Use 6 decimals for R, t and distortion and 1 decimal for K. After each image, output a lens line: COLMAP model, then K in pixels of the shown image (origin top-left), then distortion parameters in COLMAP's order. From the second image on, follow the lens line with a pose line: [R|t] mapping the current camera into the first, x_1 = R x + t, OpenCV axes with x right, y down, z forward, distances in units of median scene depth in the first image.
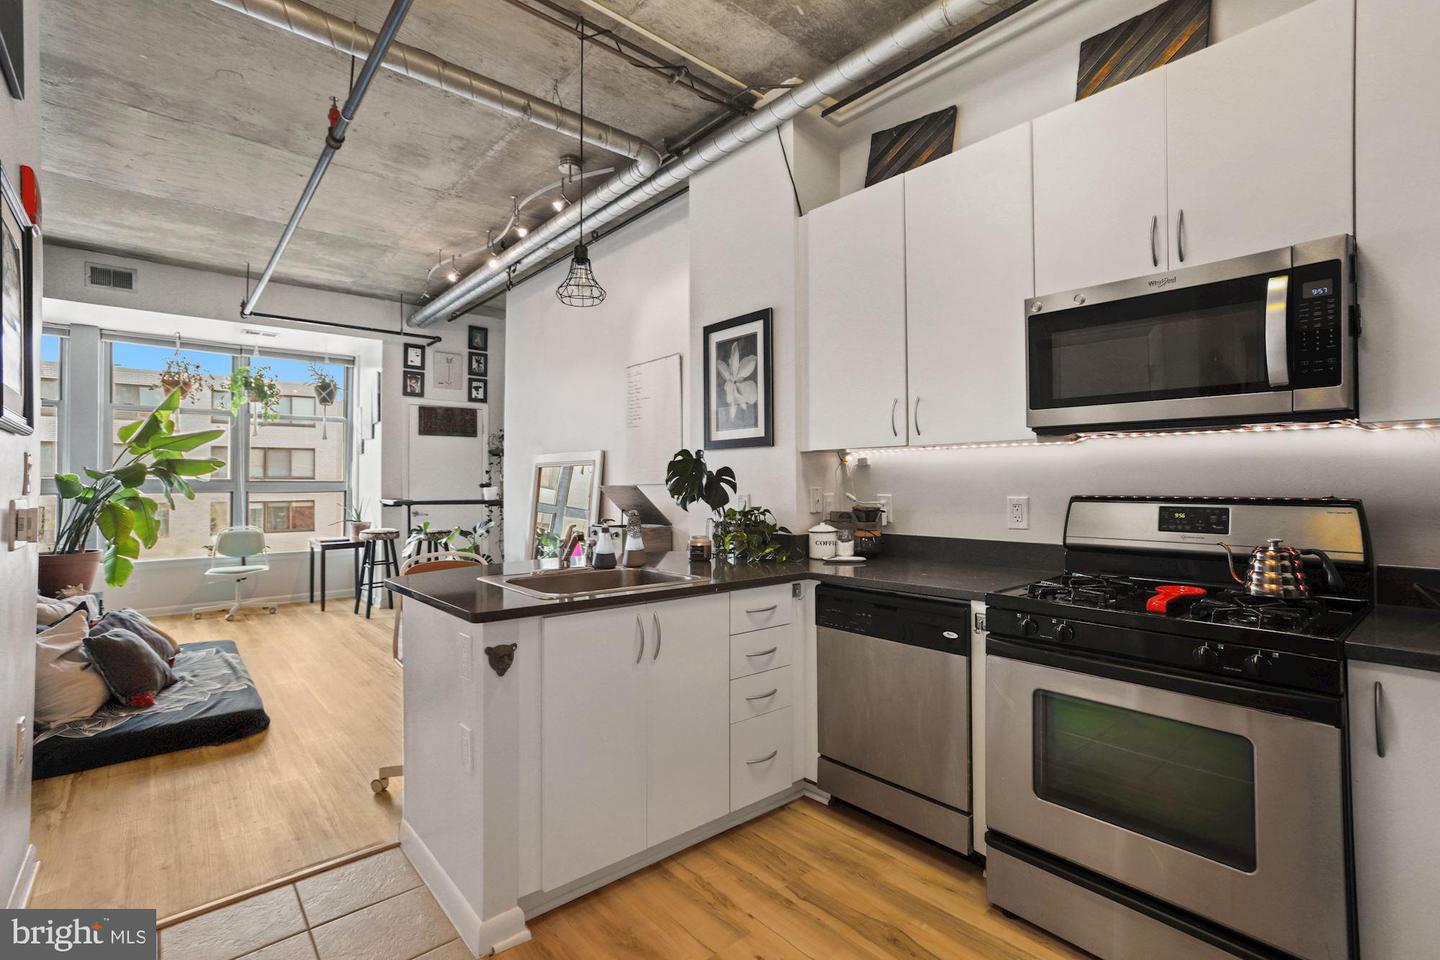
lens RADIAL K [[660.3, 0, 729.3], [0, 660.3, 469.1], [0, 0, 1]] dist [-0.038369, 0.023579]
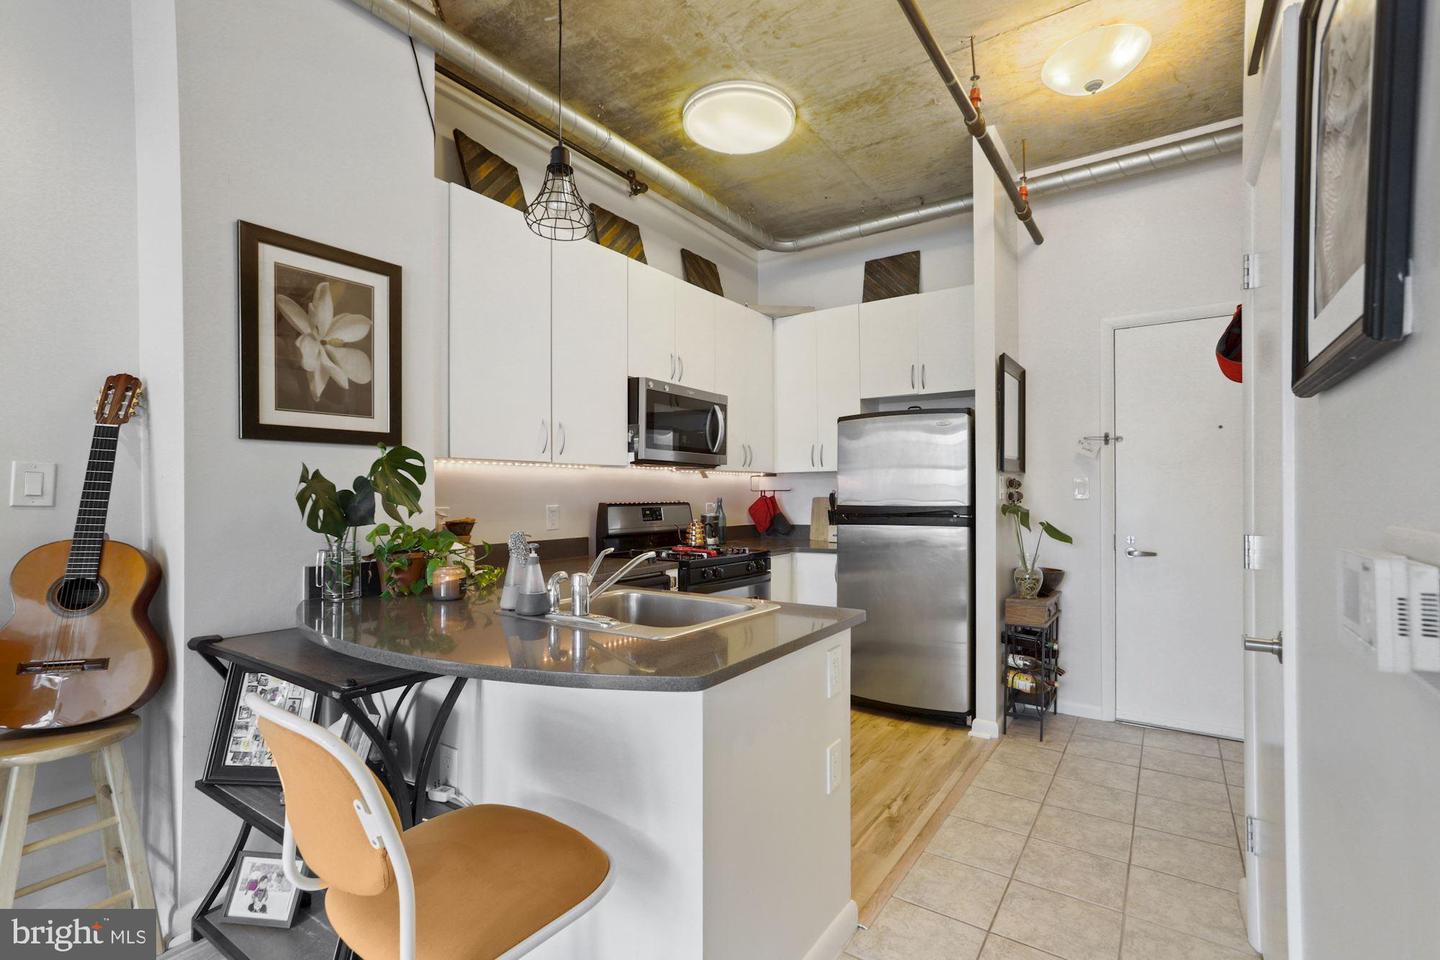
lens RADIAL K [[660.3, 0, 734.8], [0, 660.3, 491.6], [0, 0, 1]] dist [-0.038369, 0.023579]
pose [[-0.254702, 0.006840, 0.966995, -0.729687], [-0.015924, 0.999810, -0.011267, 0.018835], [-0.966888, -0.018268, -0.254545, 0.766986]]
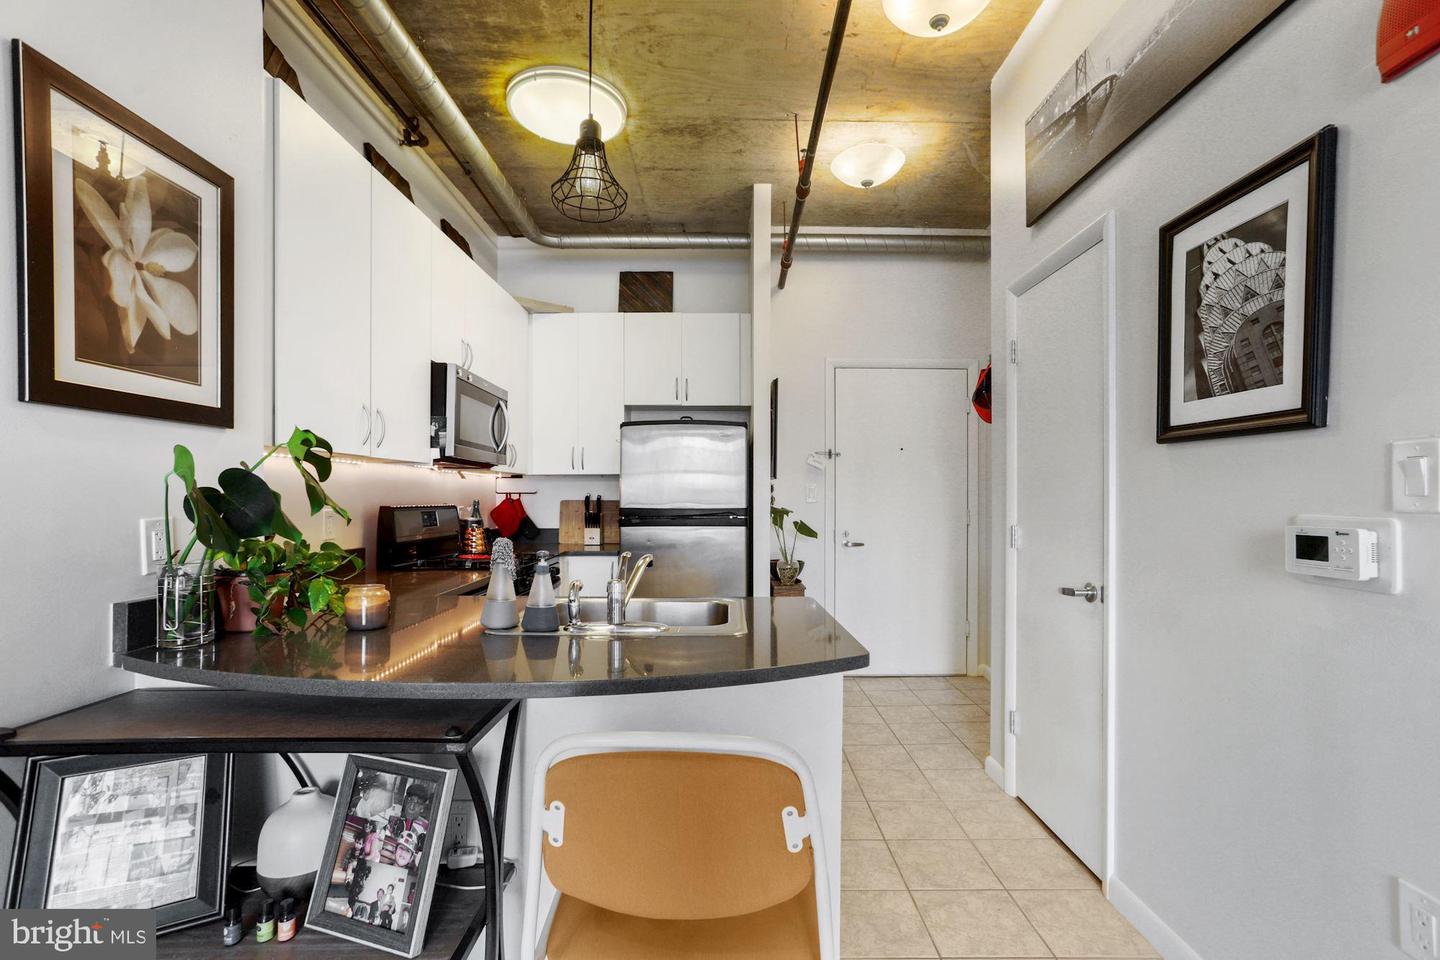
lens RADIAL K [[660.3, 0, 740.7], [0, 660.3, 495.5], [0, 0, 1]] dist [-0.038369, 0.023579]
pose [[-0.766251, 0.003274, 0.642533, -0.580398], [-0.012670, 0.999716, -0.020203, 0.025684], [-0.642417, -0.023622, -0.765992, 1.074081]]
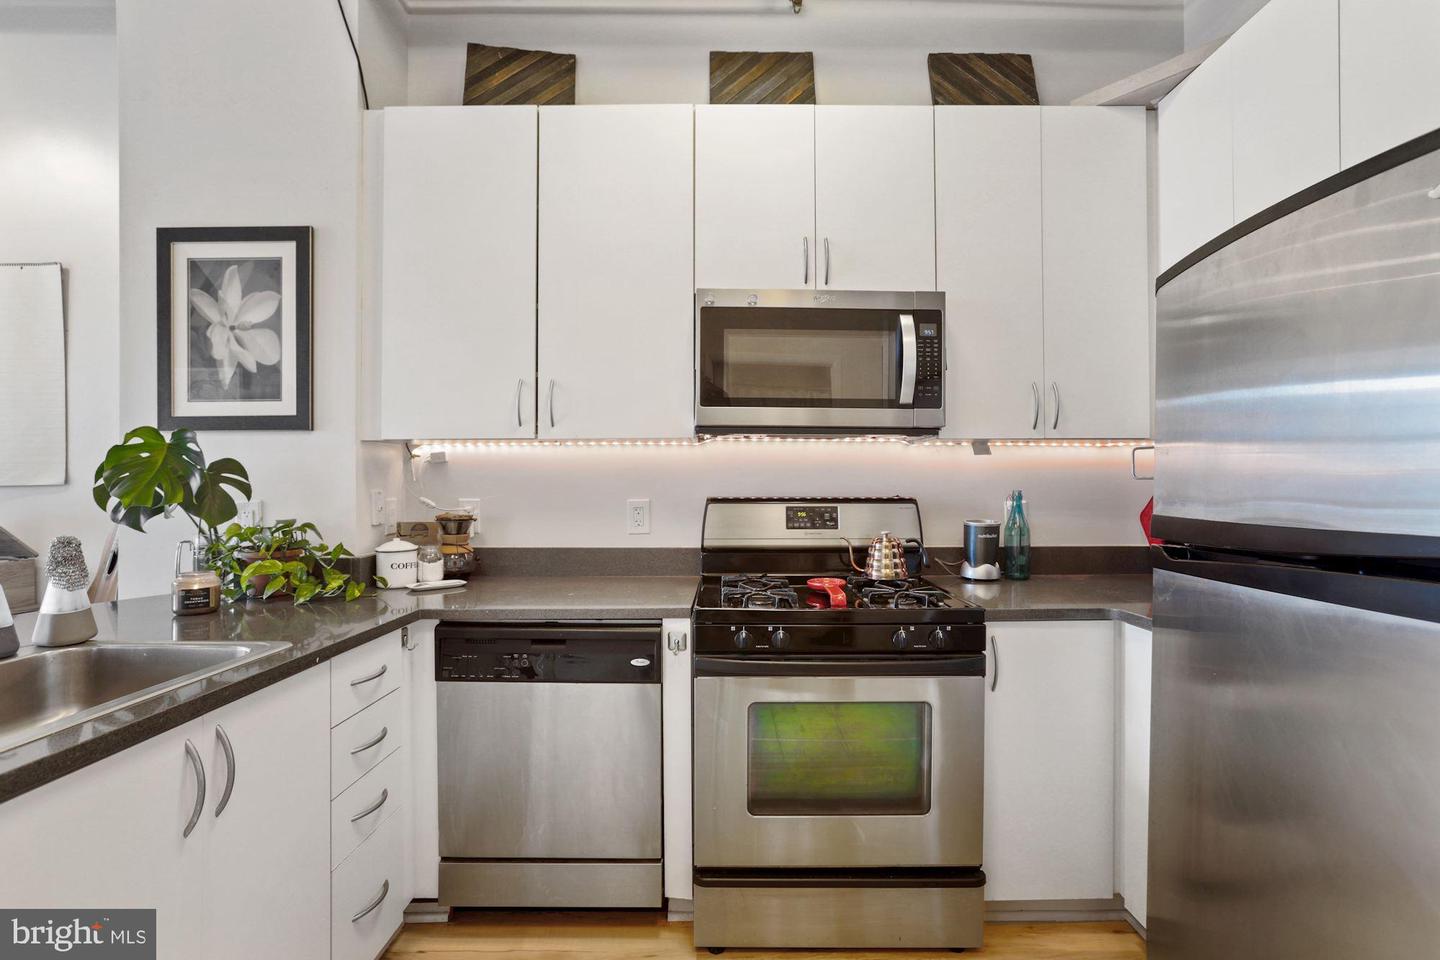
lens RADIAL K [[660.3, 0, 722.6], [0, 660.3, 481.3], [0, 0, 1]] dist [-0.038369, 0.023579]
pose [[0.665323, 0.005844, 0.746533, -0.146300], [-0.016480, 0.999841, 0.006860, 0.005860], [-0.746373, -0.016867, 0.665314, 0.219184]]
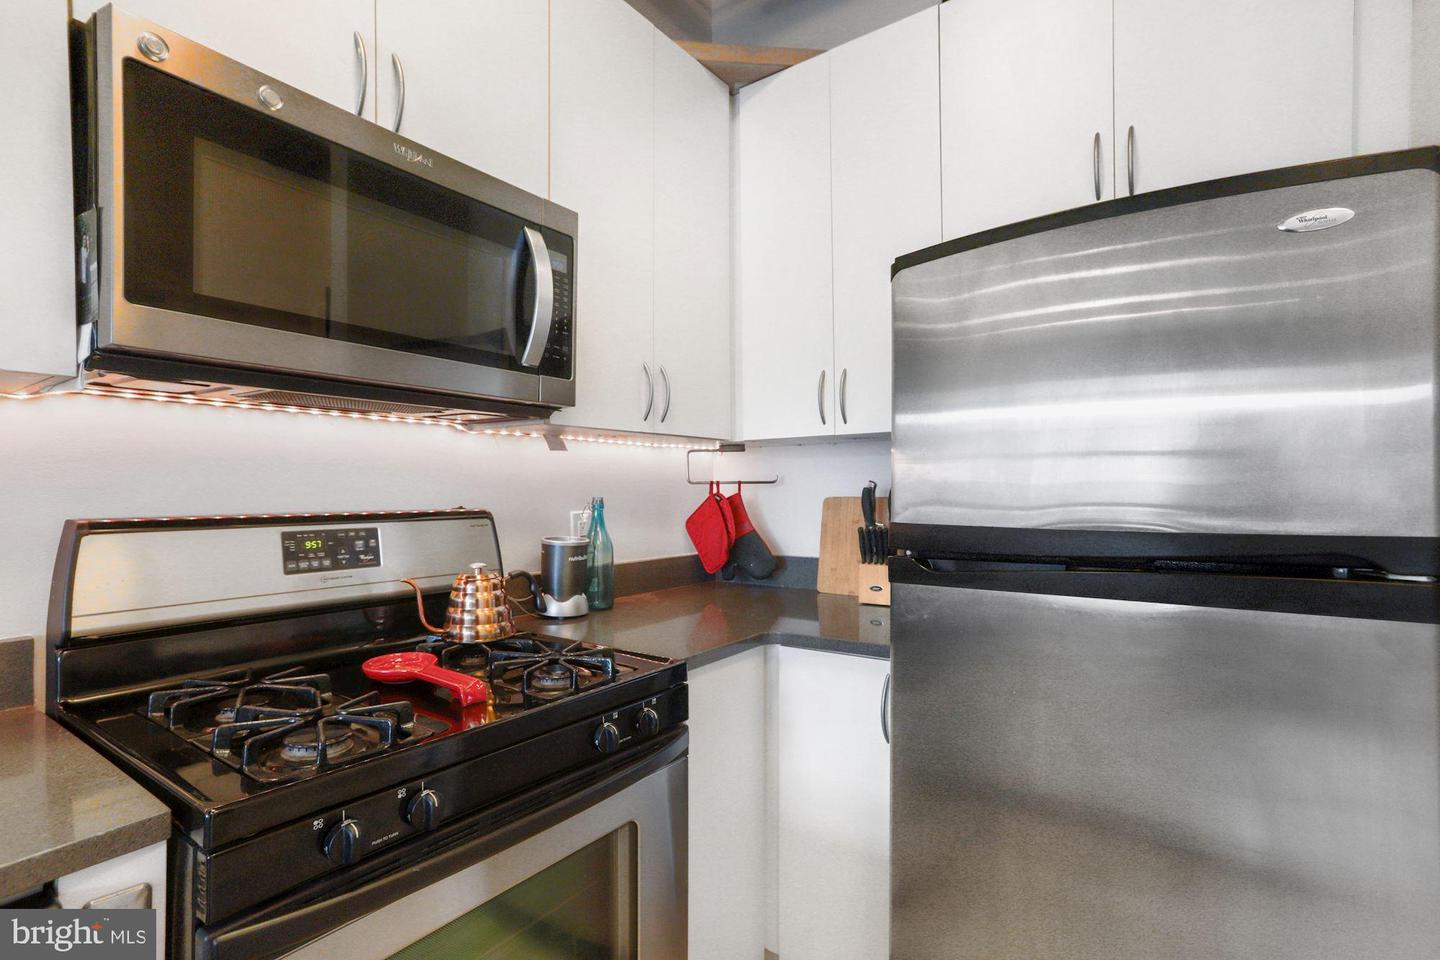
lens RADIAL K [[700.9, 0, 730.5], [0, 700.9, 480.4], [0, 0, 1]] dist [-0.003405, 0.001179]
pose [[-0.229004, 0.015689, 0.973299, -0.017096], [-0.016750, 0.999659, -0.020055, 0.011096], [-0.973281, -0.020895, -0.228663, 0.478063]]
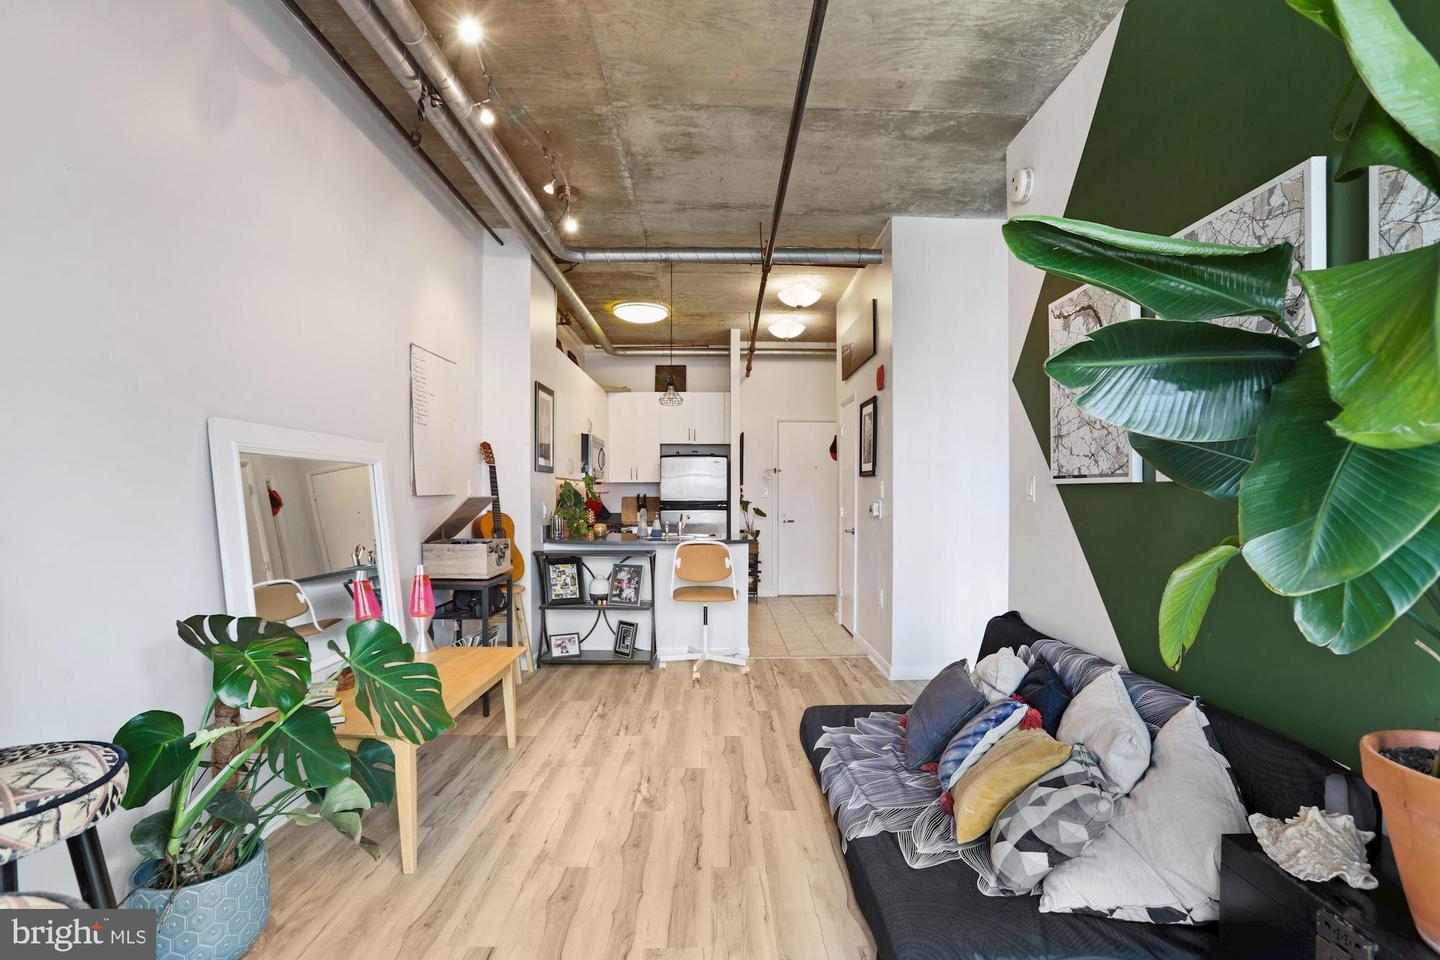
lens RADIAL K [[678.5, 0, 730.5], [0, 678.5, 488.4], [0, 0, 1]] dist [-0.002506, -0.000341]
pose [[-0.762992, 0.010127, 0.646329, -1.343990], [-0.010482, 0.999552, -0.028035, 0.047741], [-0.646323, -0.028165, -0.762544, 1.930450]]
